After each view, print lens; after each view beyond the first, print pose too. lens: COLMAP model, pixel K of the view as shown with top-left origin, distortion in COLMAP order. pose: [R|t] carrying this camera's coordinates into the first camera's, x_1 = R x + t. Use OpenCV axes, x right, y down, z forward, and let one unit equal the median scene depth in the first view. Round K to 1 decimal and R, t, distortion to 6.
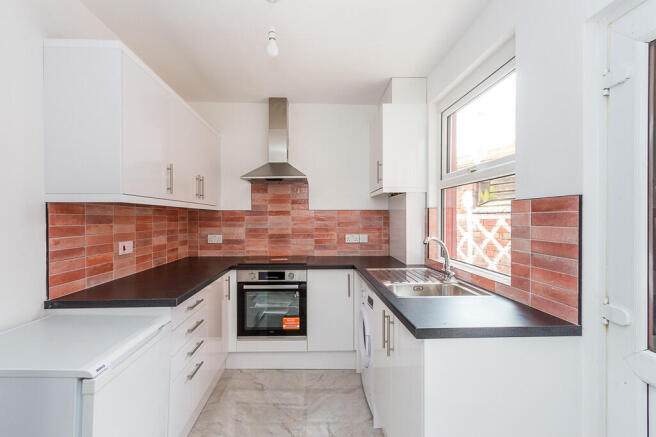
lens RADIAL K [[309.4, 0, 326.8], [0, 309.4, 219.9], [0, 0, 1]] dist [0.004715, 0.000755]
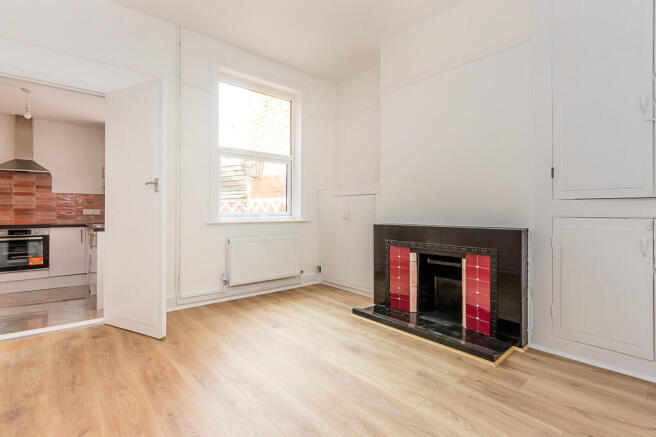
lens RADIAL K [[309.4, 0, 325.9], [0, 309.4, 211.8], [0, 0, 1]] dist [0.004715, 0.000755]
pose [[0.791766, 0.004791, 0.610806, 0.075901], [-0.005257, 0.999986, -0.001030, 0.055403], [-0.610802, -0.002395, 0.791780, -1.020184]]
